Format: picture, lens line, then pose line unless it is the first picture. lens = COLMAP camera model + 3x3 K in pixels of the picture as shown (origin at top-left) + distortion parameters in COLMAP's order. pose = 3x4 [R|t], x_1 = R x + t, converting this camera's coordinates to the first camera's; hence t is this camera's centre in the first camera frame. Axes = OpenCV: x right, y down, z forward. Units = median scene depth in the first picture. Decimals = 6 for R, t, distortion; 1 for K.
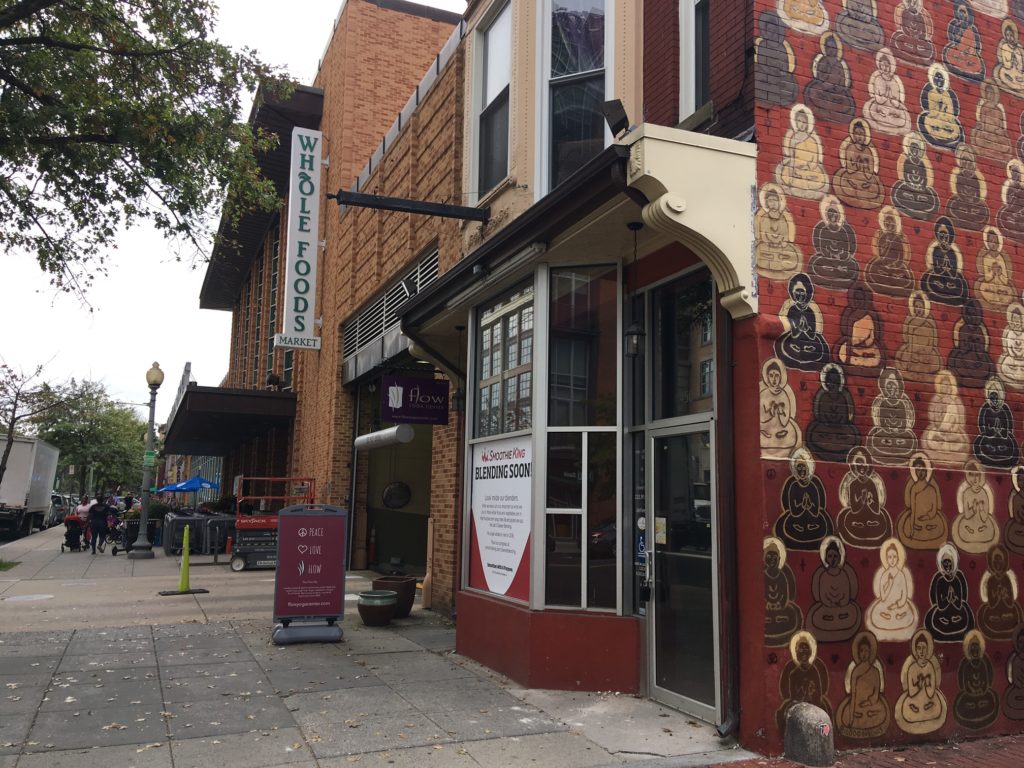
lens RADIAL K [[864.7, 0, 512.0], [0, 864.7, 384.0], [0, 0, 1]] dist [0.036234, -0.004262]
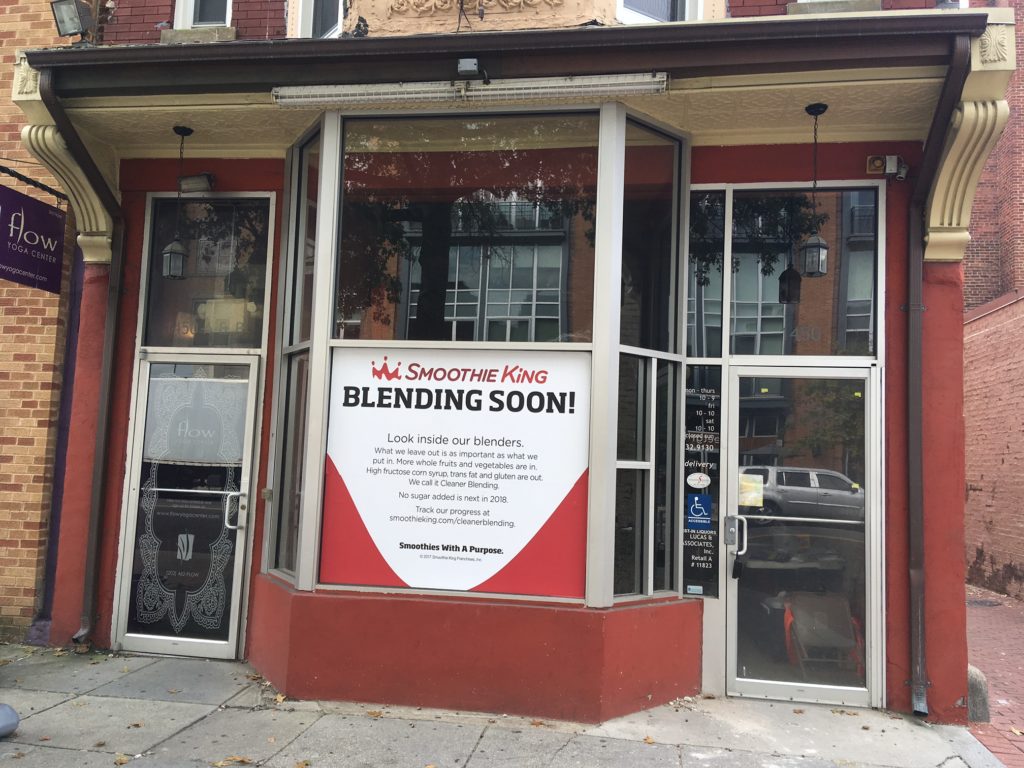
lens RADIAL K [[864.7, 0, 512.0], [0, 864.7, 384.0], [0, 0, 1]] dist [0.036234, -0.004262]
pose [[0.520336, 0.069167, 0.851156, -0.600556], [-0.145397, 0.989337, 0.008489, 0.088792], [-0.841493, -0.128172, 0.524845, 0.713840]]
